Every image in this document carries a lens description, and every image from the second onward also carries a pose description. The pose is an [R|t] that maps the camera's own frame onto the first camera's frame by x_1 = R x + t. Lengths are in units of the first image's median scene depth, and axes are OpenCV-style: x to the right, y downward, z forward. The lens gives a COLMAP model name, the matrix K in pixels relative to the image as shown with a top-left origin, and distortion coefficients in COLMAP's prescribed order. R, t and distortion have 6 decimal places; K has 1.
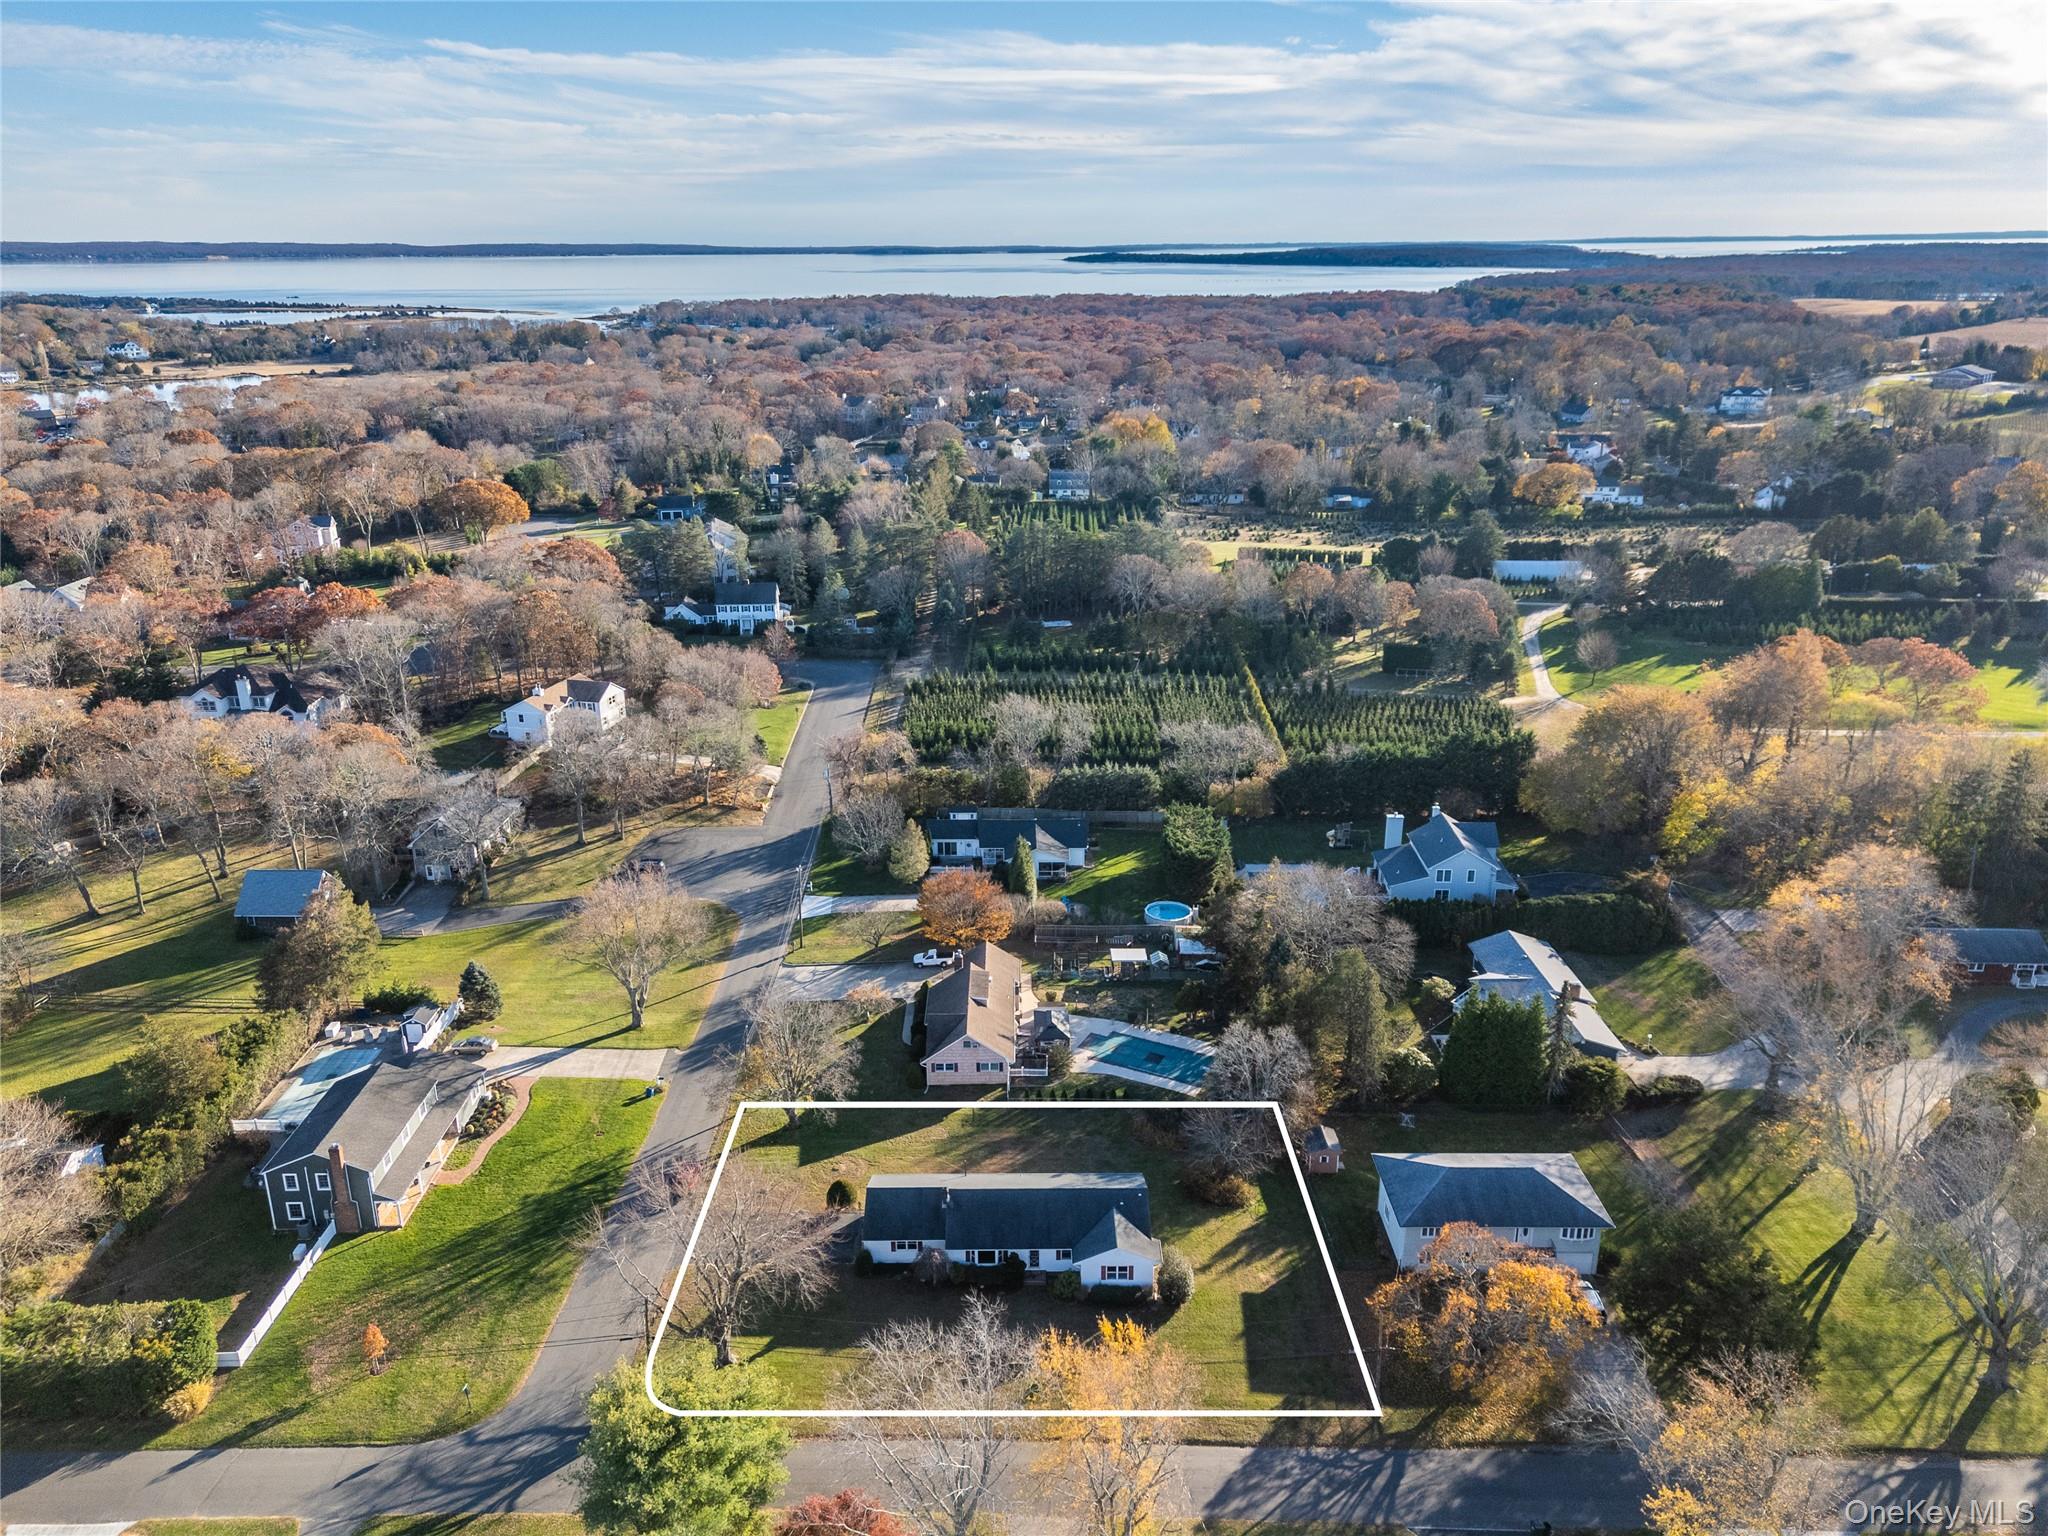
lens RADIAL K [[1510.4, 0, 1027.9], [0, 1510.4, 701.5], [0, 0, 1]] dist [0.097403, -0.124645]
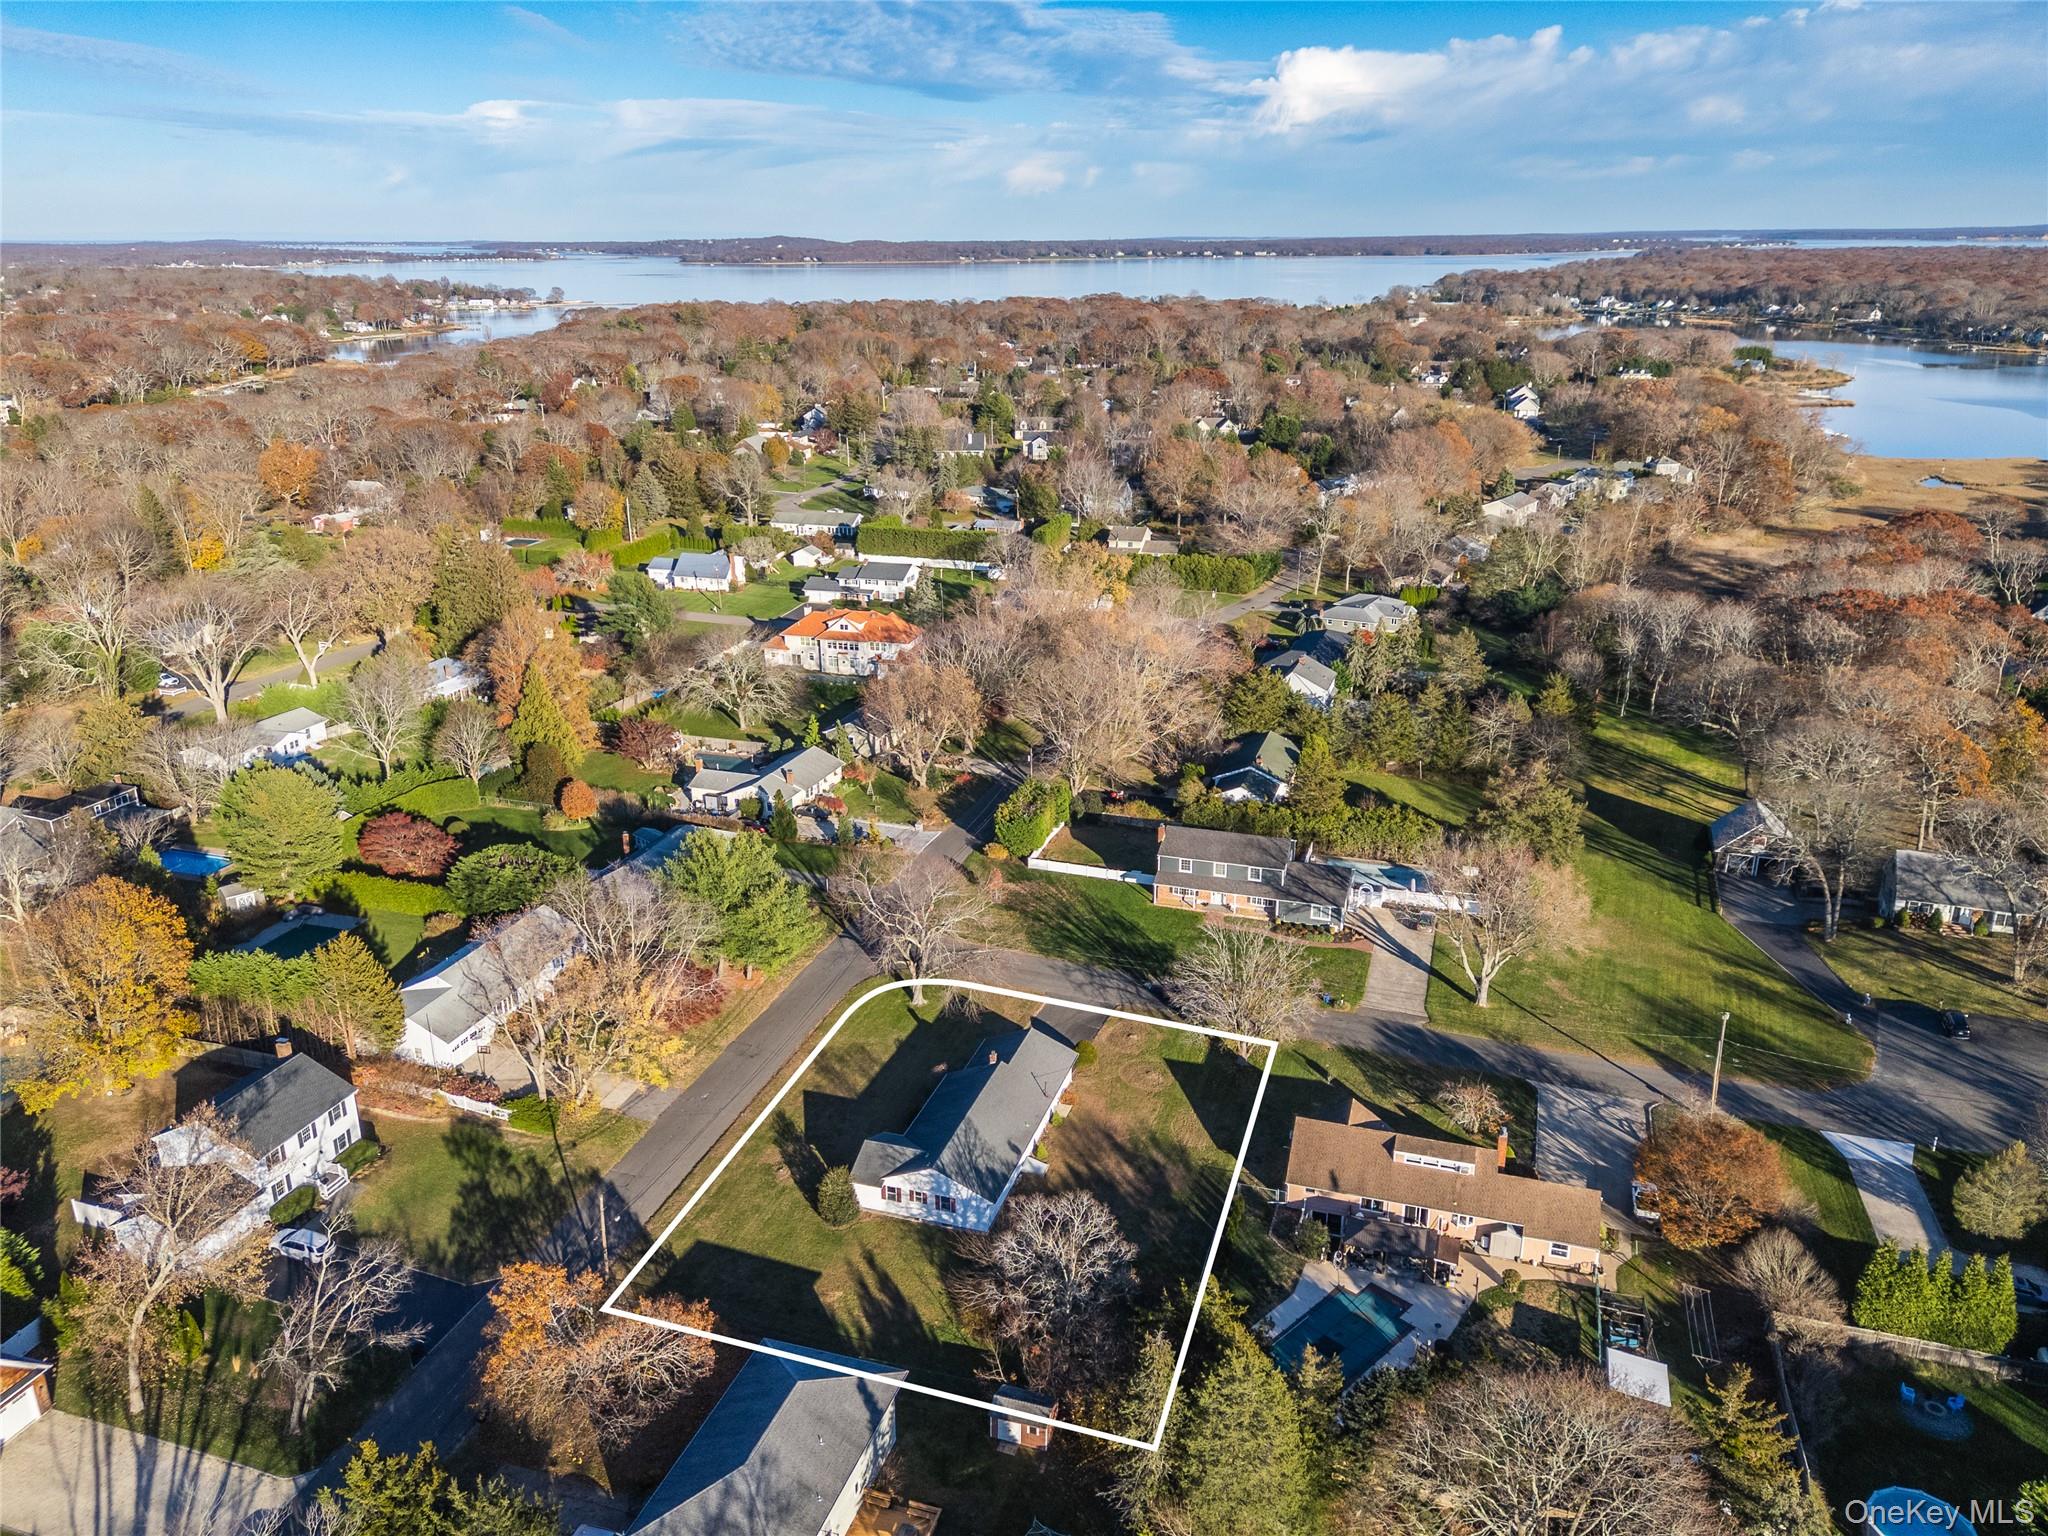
lens RADIAL K [[1498.6, 0, 1024.0], [0, 1498.6, 768.0], [0, 0, 1]] dist [0.064529, -0.059647]
pose [[-0.316071, 0.320799, -0.892853, 0.526610], [-0.264518, 0.873982, 0.407659, -0.186684], [0.911114, 0.365025, -0.191384, 0.745631]]
